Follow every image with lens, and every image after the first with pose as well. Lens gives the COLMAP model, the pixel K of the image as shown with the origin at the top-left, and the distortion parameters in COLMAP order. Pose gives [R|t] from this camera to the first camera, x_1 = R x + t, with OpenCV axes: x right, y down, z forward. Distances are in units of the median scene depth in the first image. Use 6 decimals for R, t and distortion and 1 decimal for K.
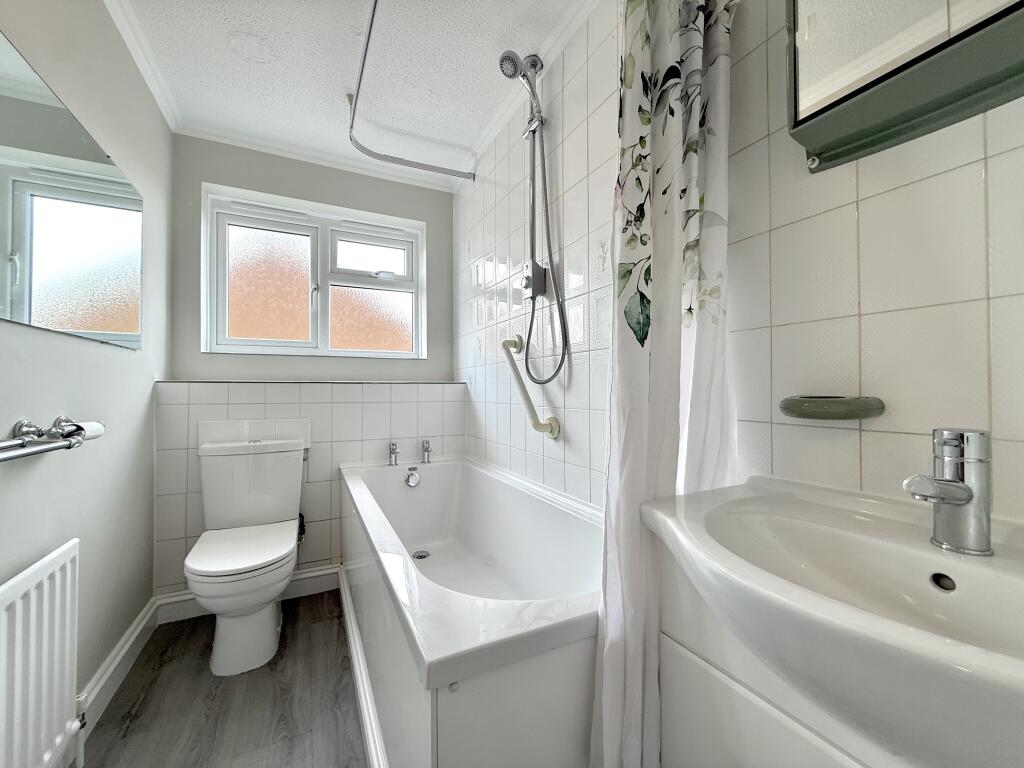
lens RADIAL K [[407.3, 0, 512.0], [0, 407.3, 384.0], [0, 0, 1]] dist [0.001855, 0.000287]
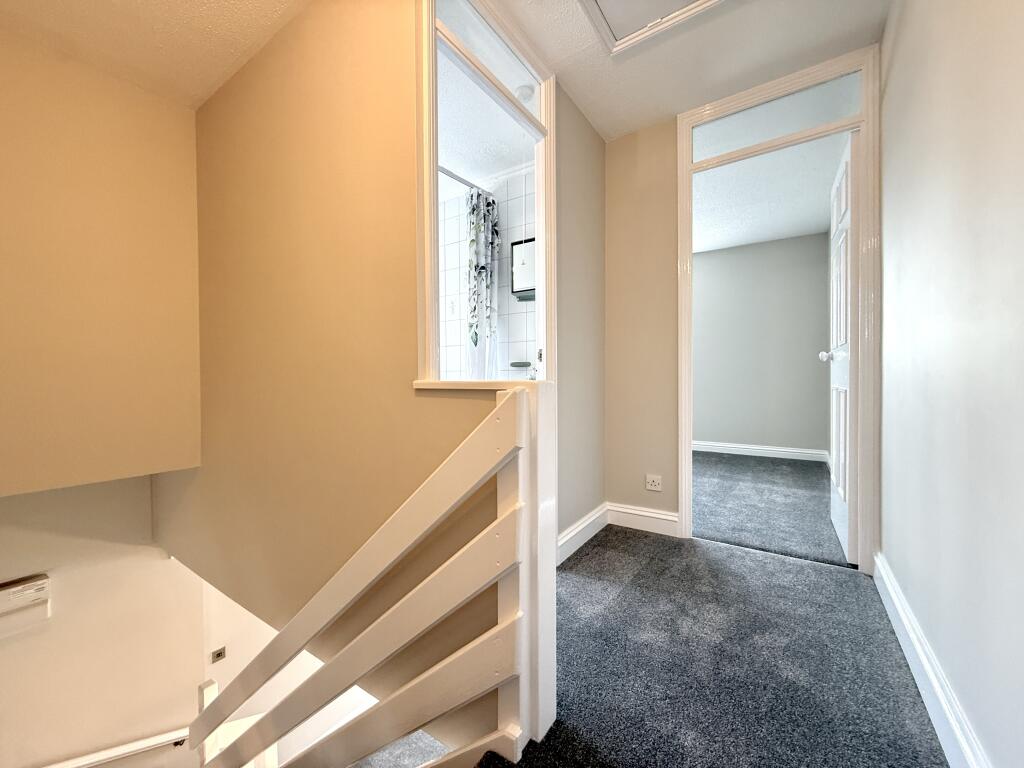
lens RADIAL K [[407.3, 0, 512.0], [0, 407.3, 384.0], [0, 0, 1]] dist [0.001855, 0.000287]
pose [[0.876354, -0.010368, 0.481556, -1.043267], [-0.002527, 0.999656, 0.026121, 0.126428], [-0.481661, -0.024108, 0.876026, -2.121567]]
